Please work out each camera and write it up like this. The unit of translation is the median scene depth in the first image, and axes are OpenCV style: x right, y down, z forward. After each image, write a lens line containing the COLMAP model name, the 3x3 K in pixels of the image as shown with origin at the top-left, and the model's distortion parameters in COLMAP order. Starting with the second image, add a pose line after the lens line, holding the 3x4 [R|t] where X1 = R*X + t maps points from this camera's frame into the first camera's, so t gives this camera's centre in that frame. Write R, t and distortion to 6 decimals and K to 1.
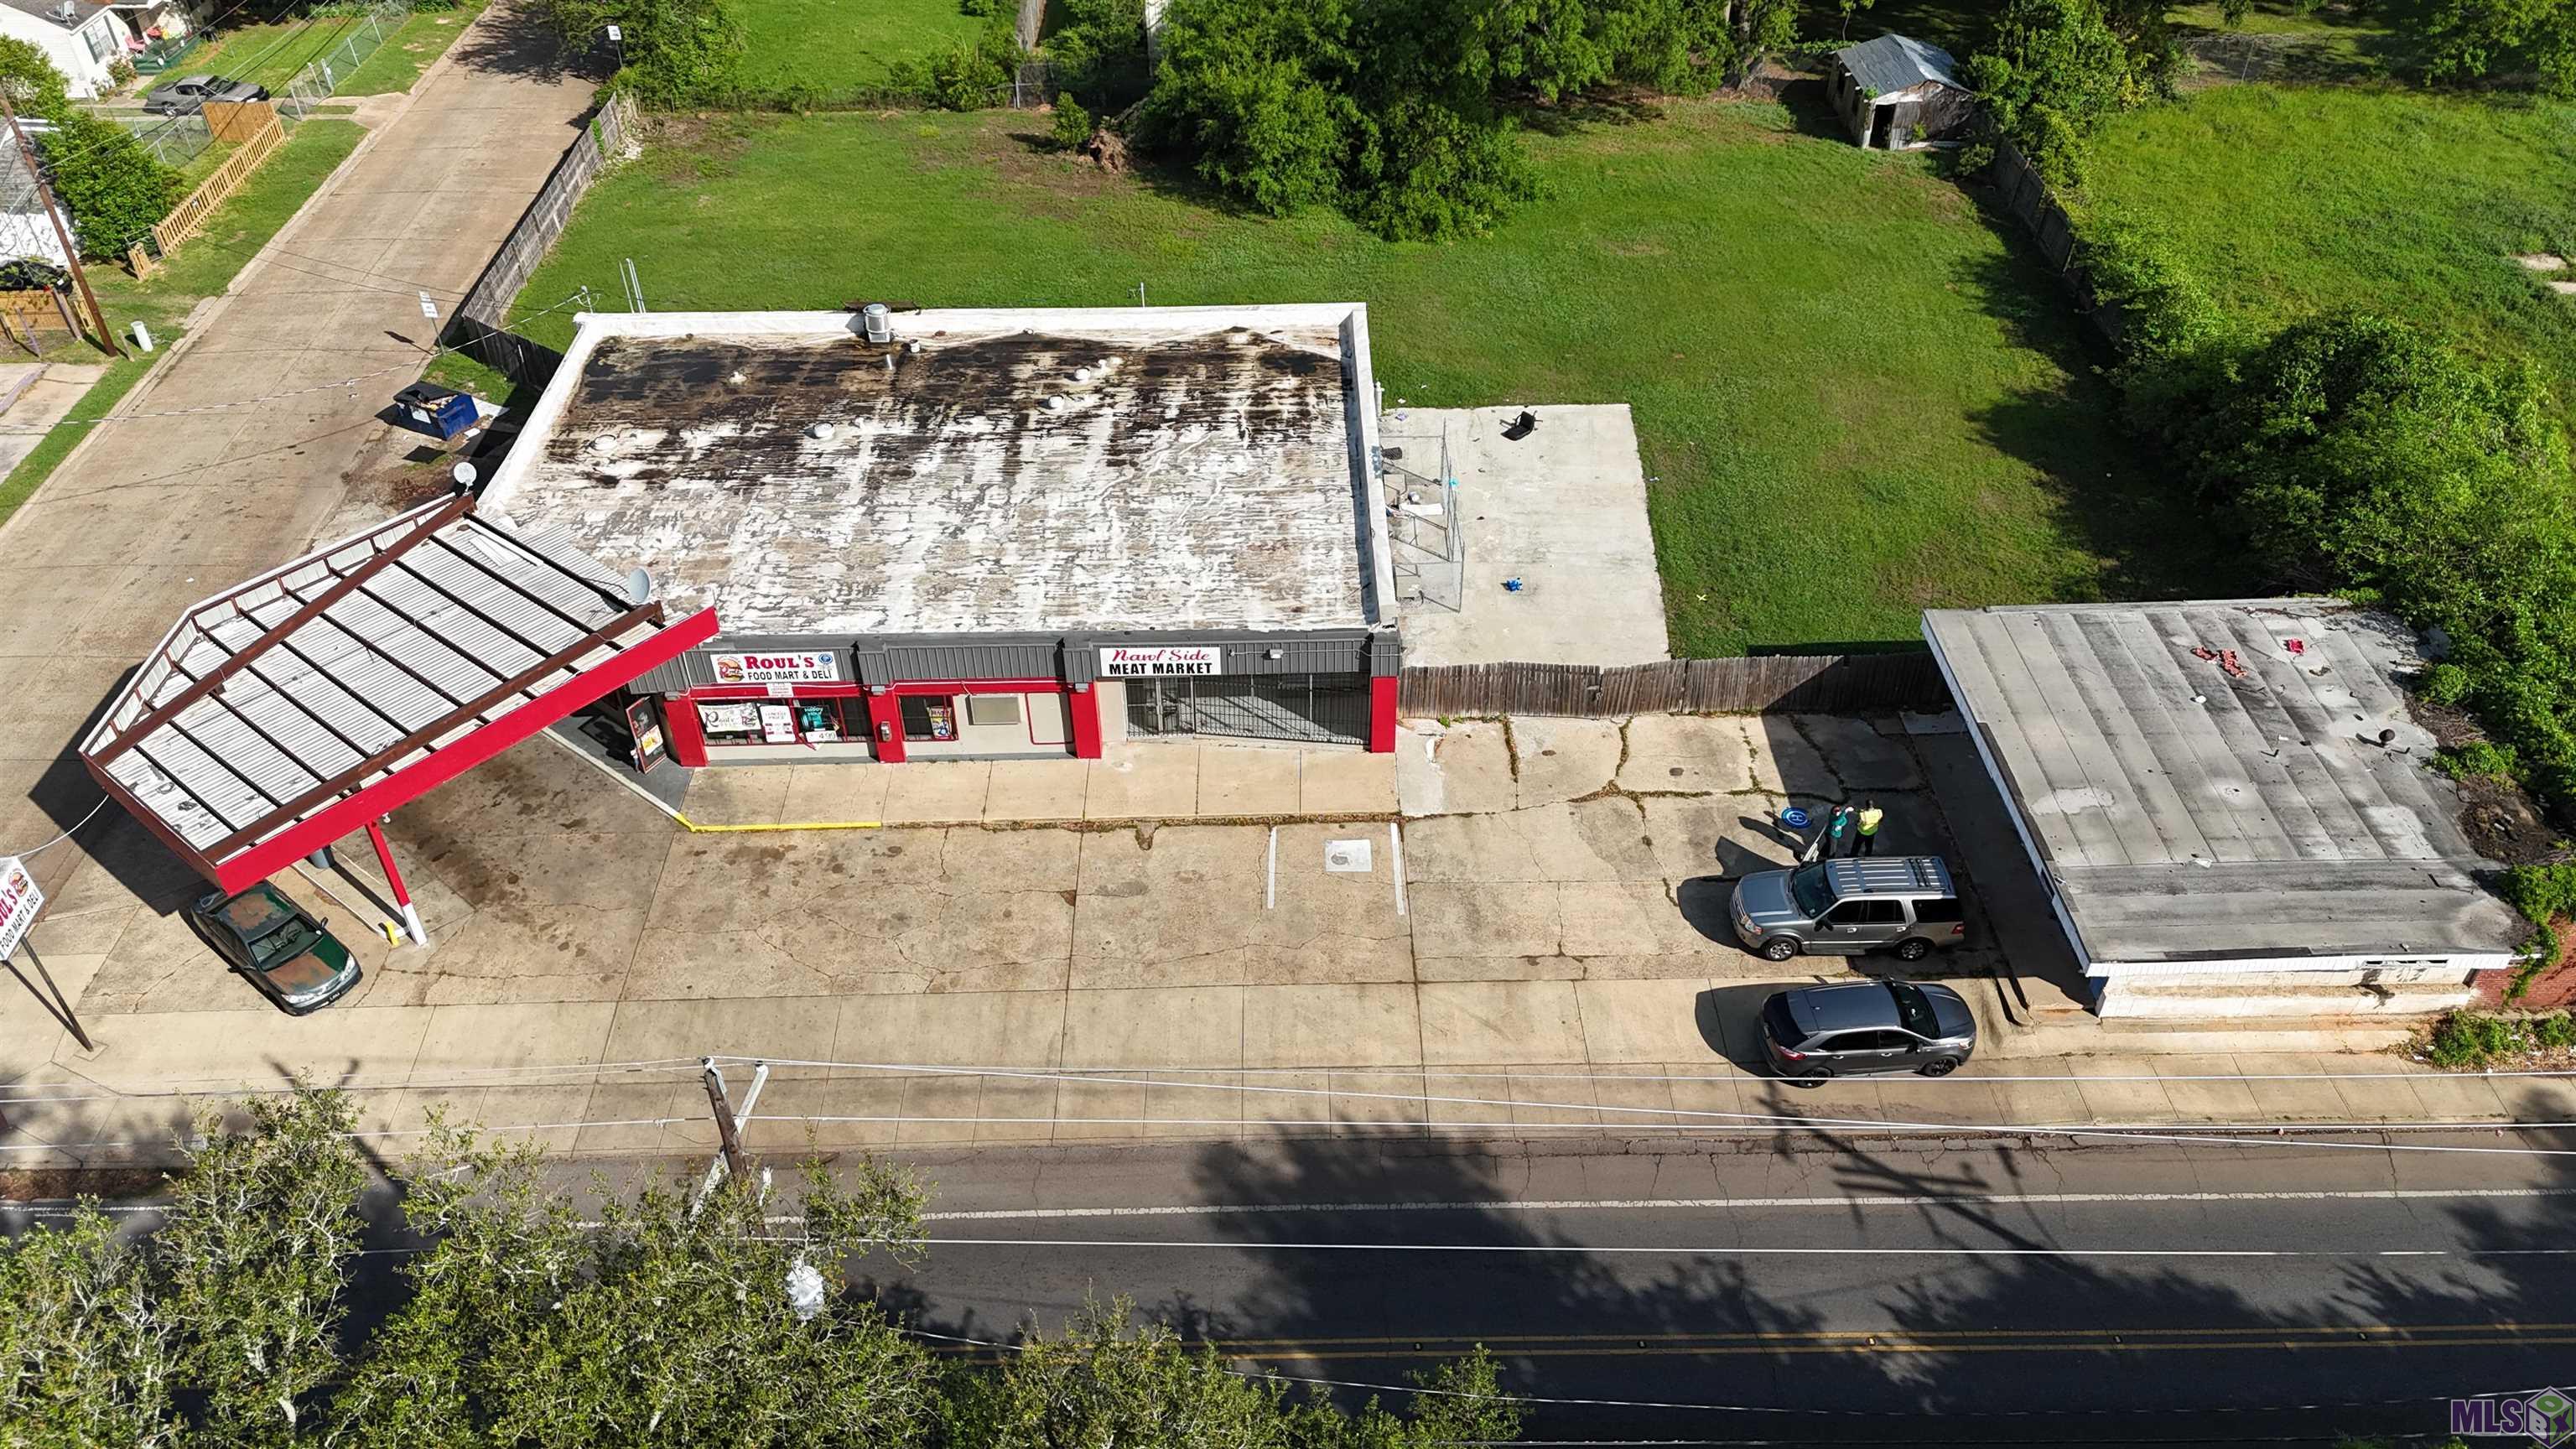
lens RADIAL K [[1838.2, 0, 1277.0], [0, 1838.2, 724.0], [0, 0, 1]] dist [0.070508, -0.065270]
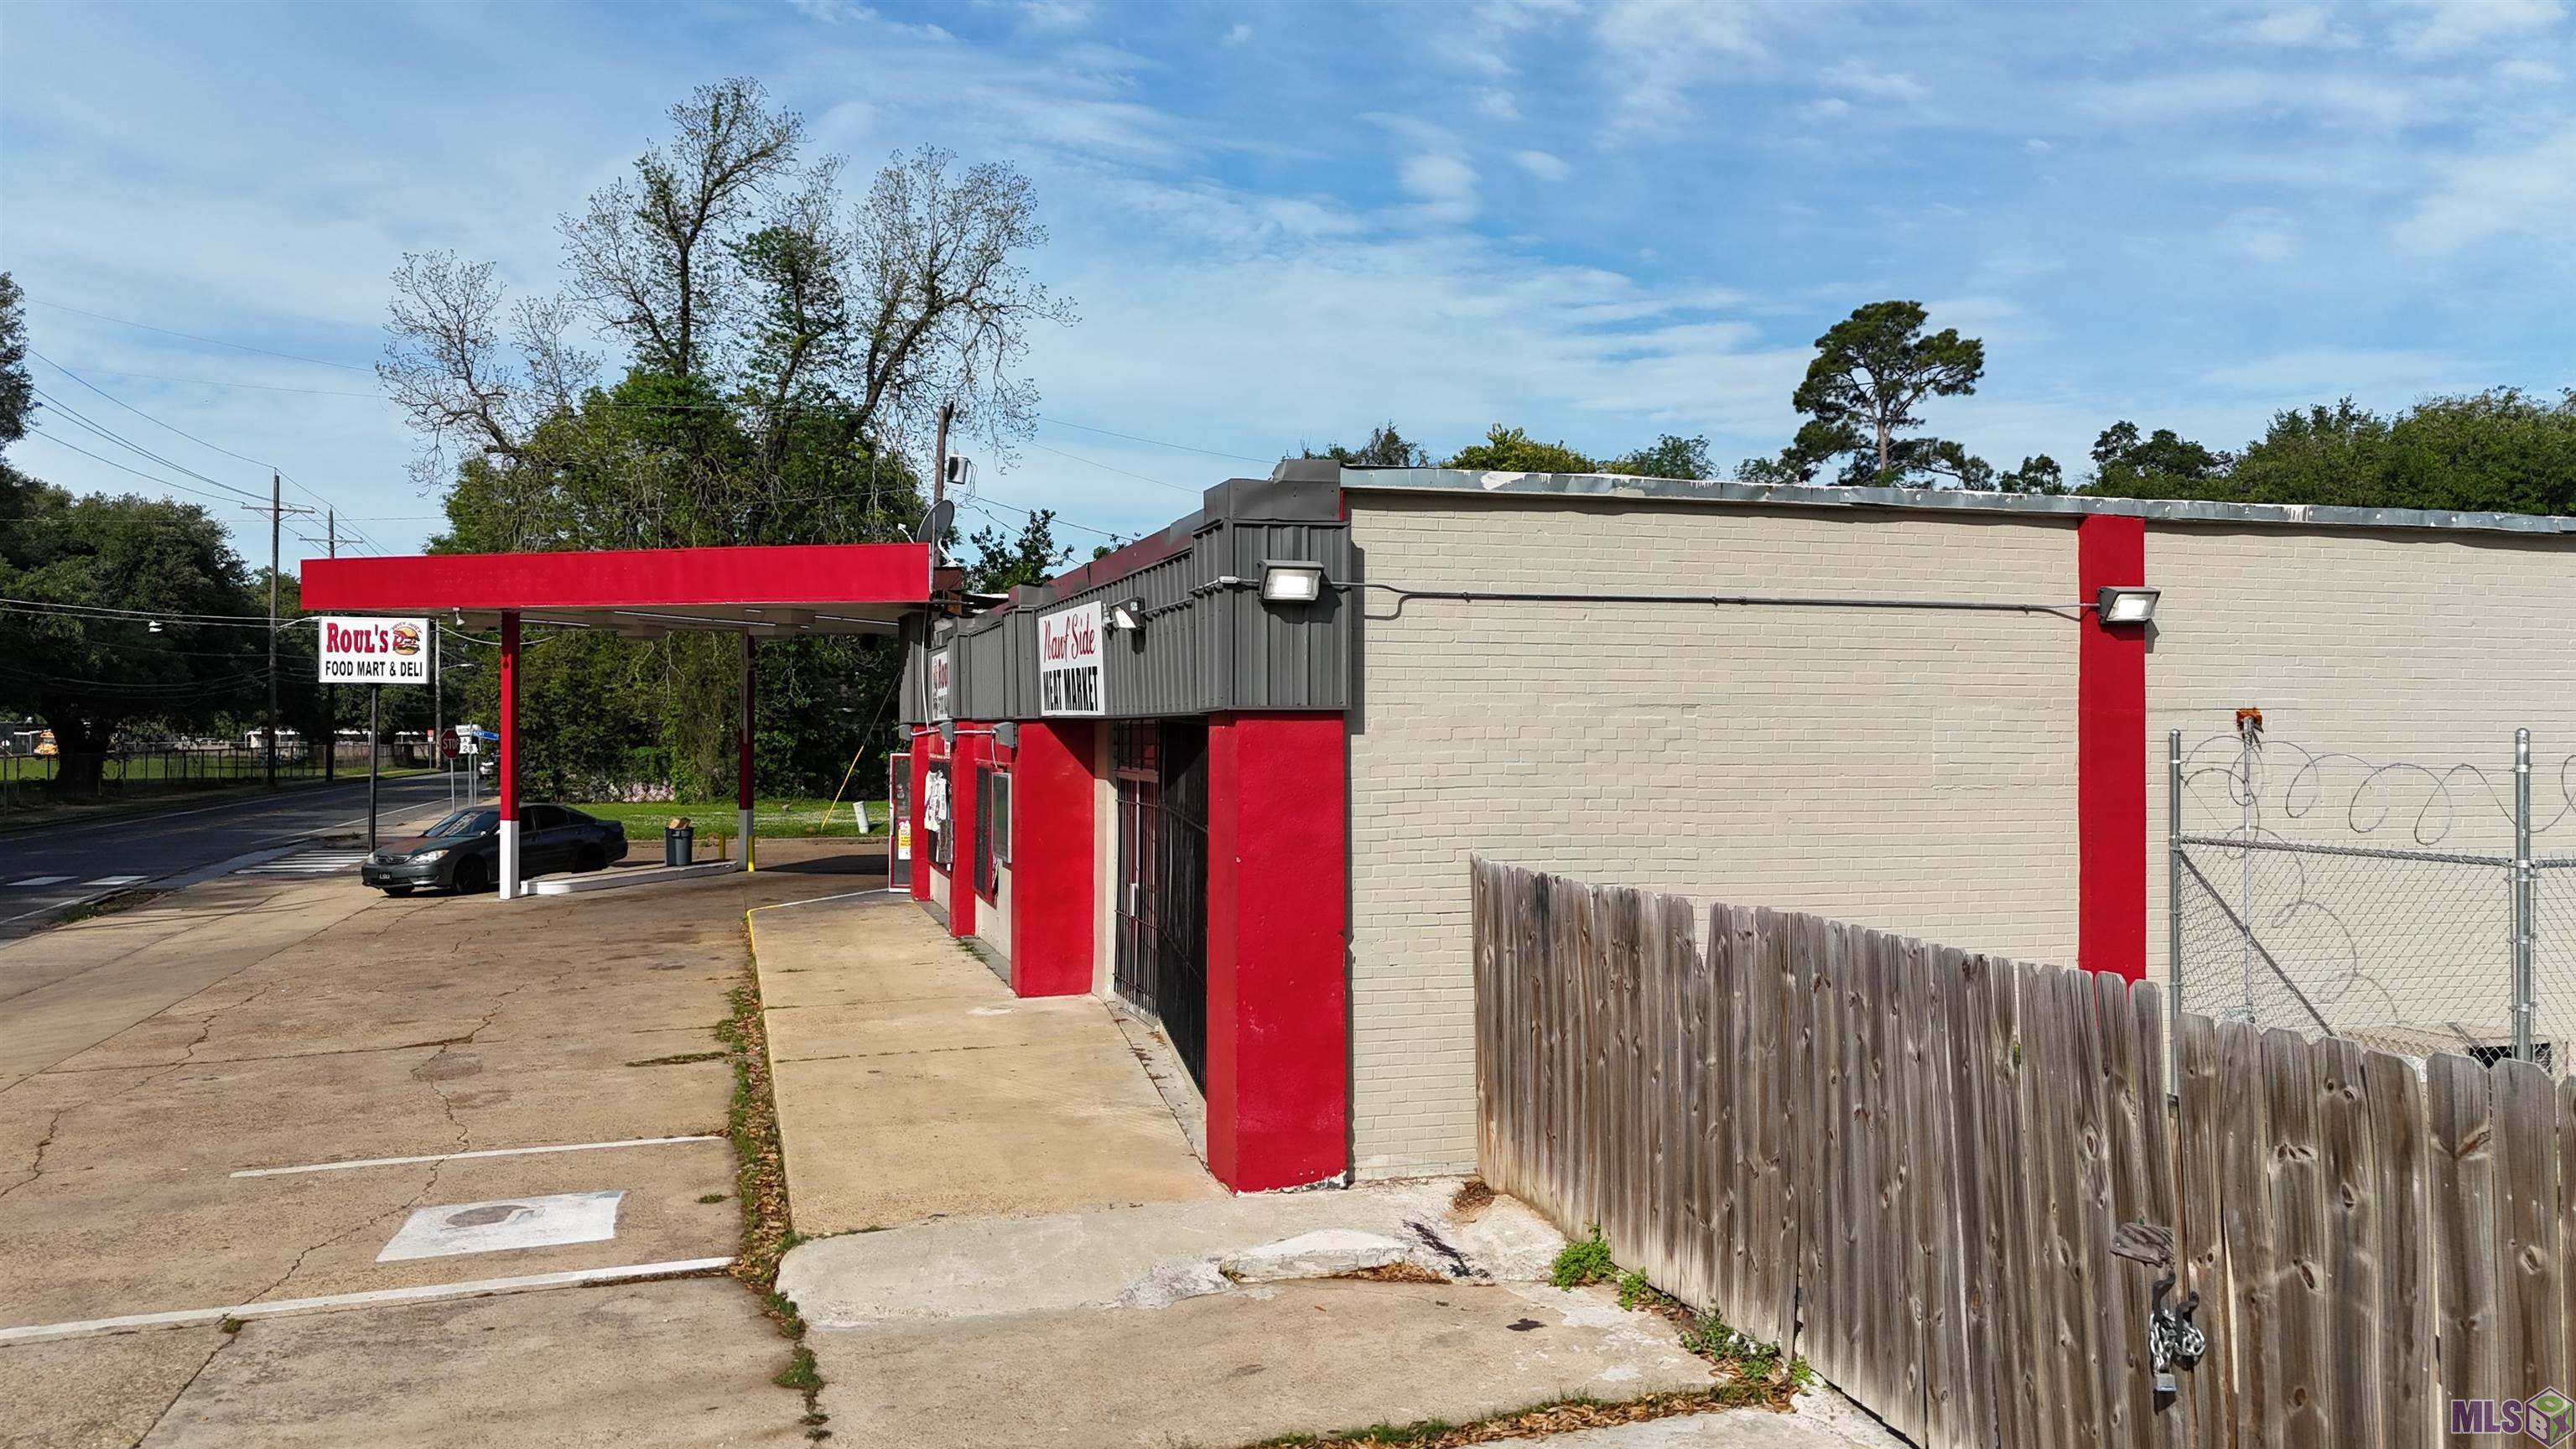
lens RADIAL K [[1838.2, 0, 1277.0], [0, 1838.2, 724.0], [0, 0, 1]] dist [0.070508, -0.065270]
pose [[0.270992, 0.011896, -0.962508, 0.256838], [-0.615043, 0.771328, -0.163631, 0.006245], [0.740463, 0.636326, 0.216340, 0.915417]]
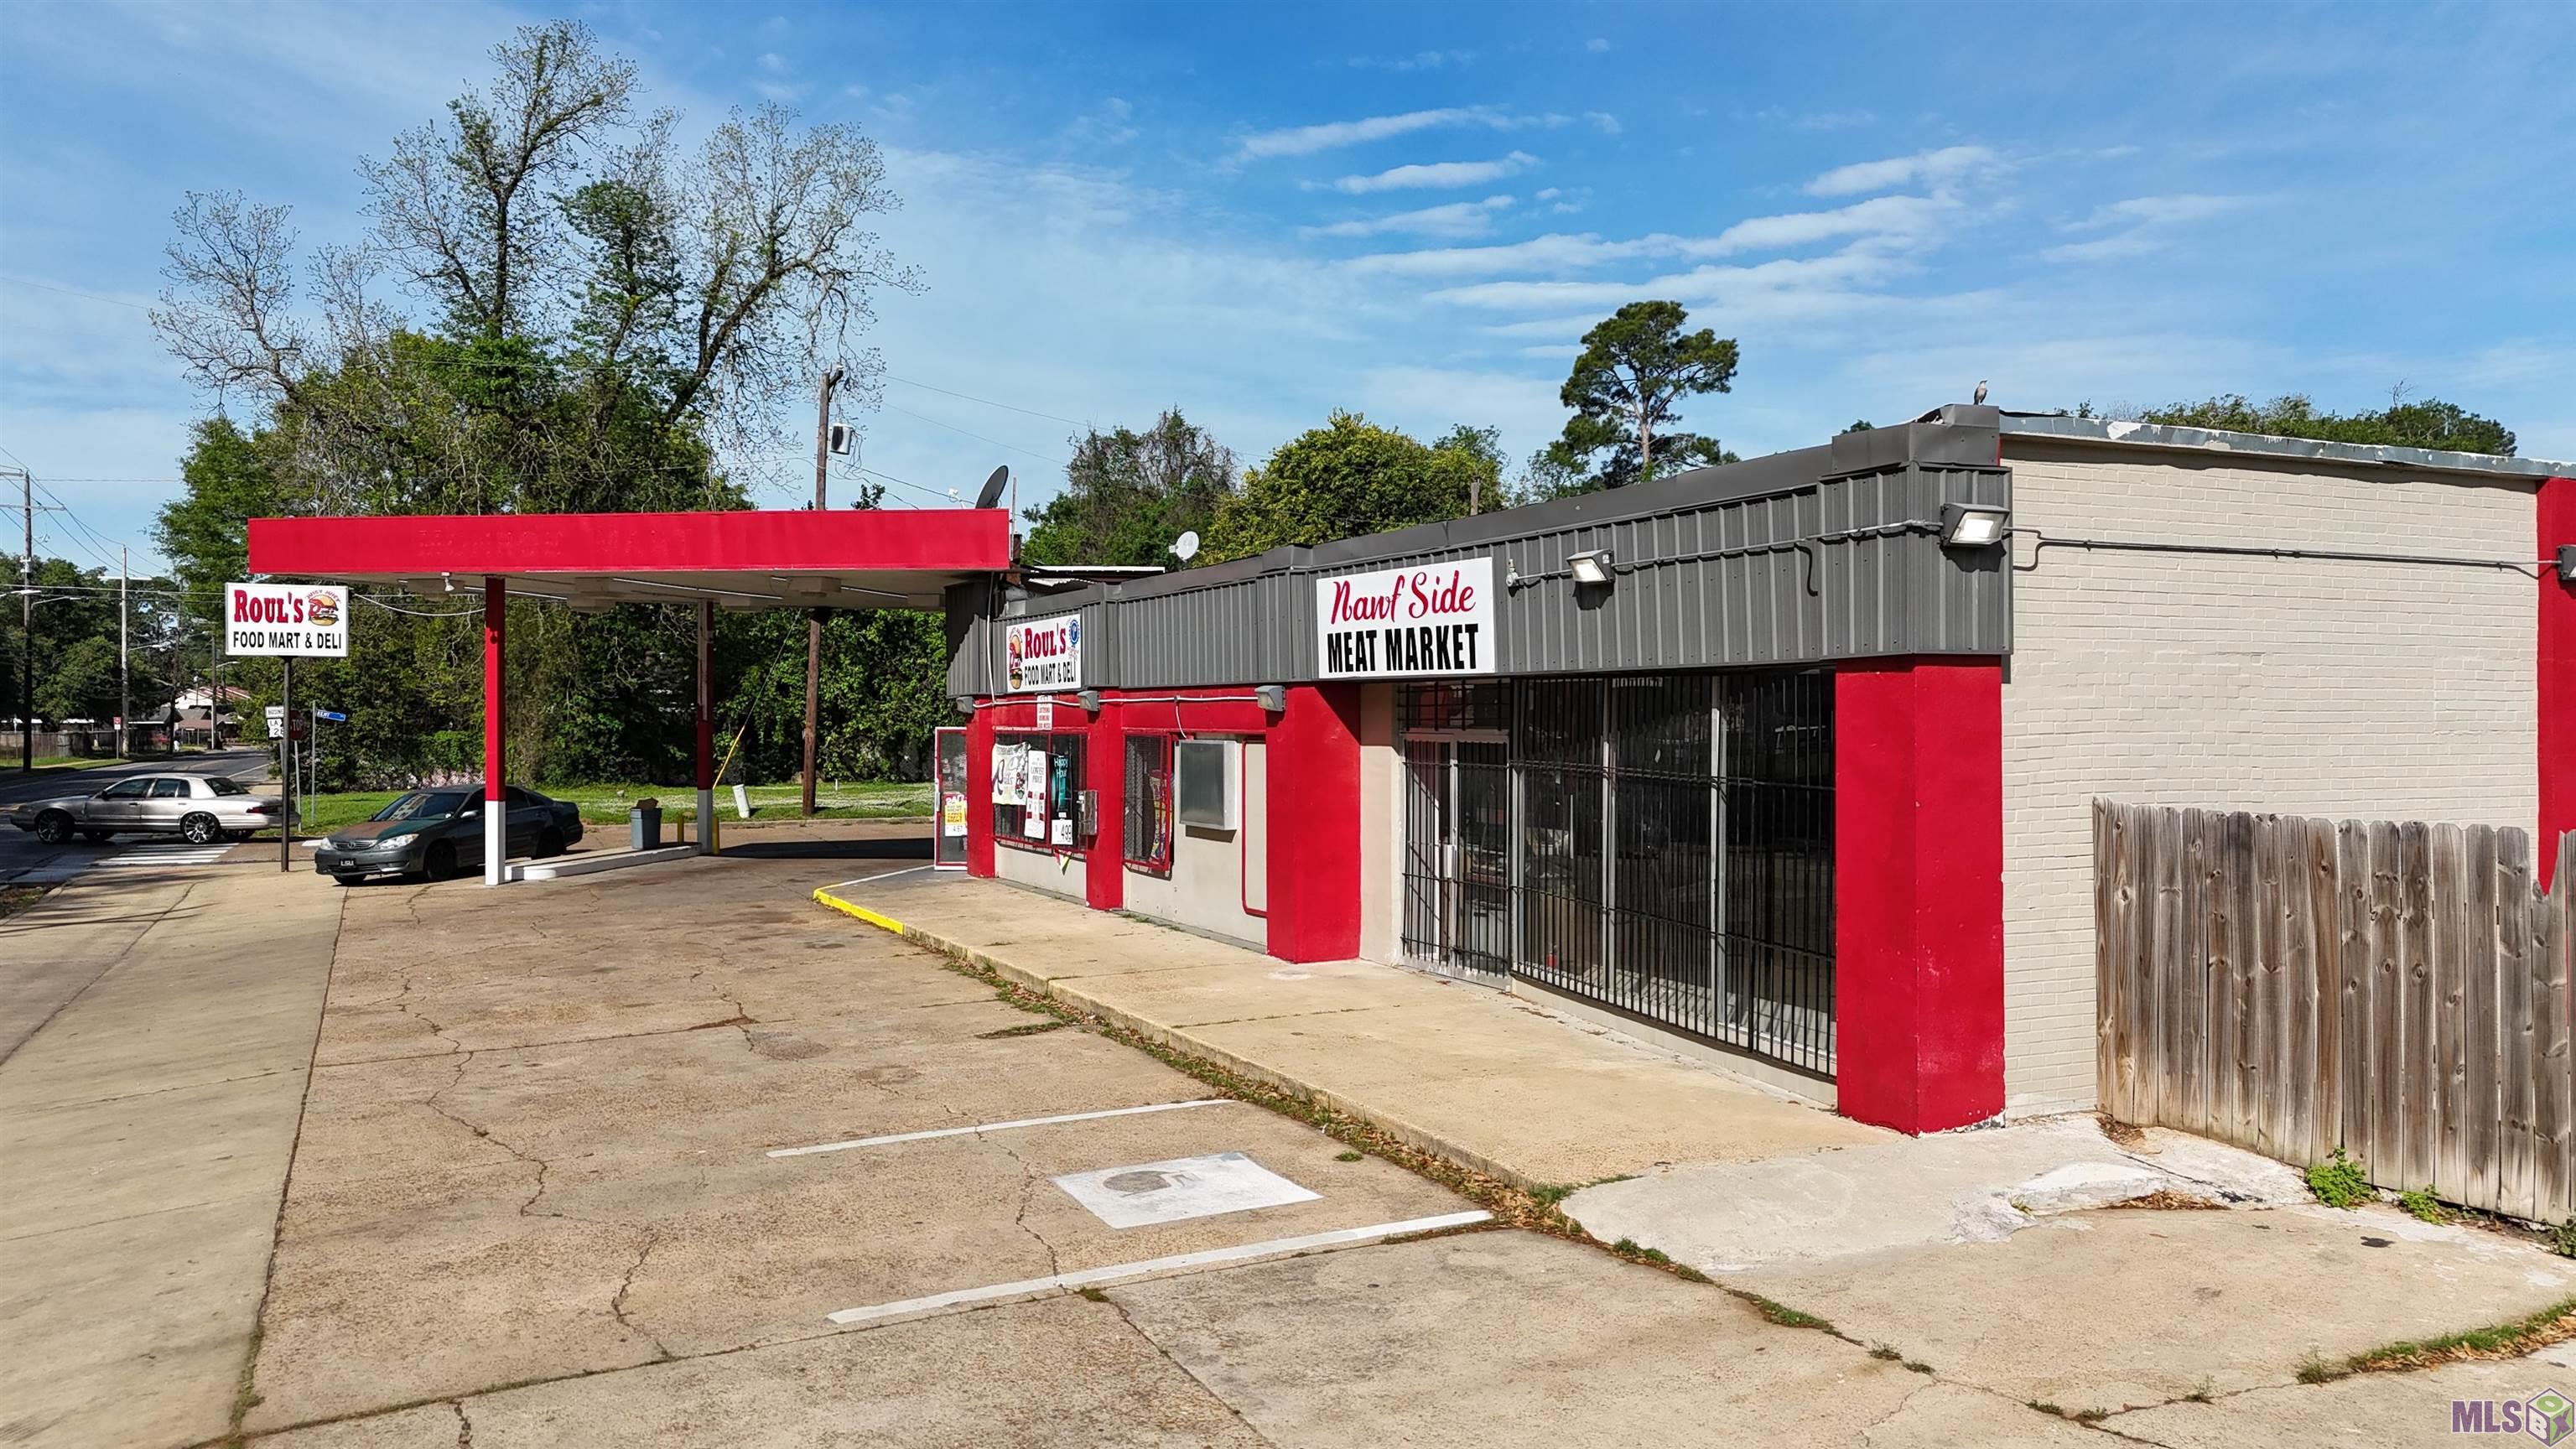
lens RADIAL K [[1838.2, 0, 1277.0], [0, 1838.2, 724.0], [0, 0, 1]] dist [0.070508, -0.065270]
pose [[0.413353, 0.017636, -0.910400, 0.218586], [-0.581522, 0.774479, -0.249028, 0.071783], [0.700693, 0.632354, 0.330389, 0.843687]]
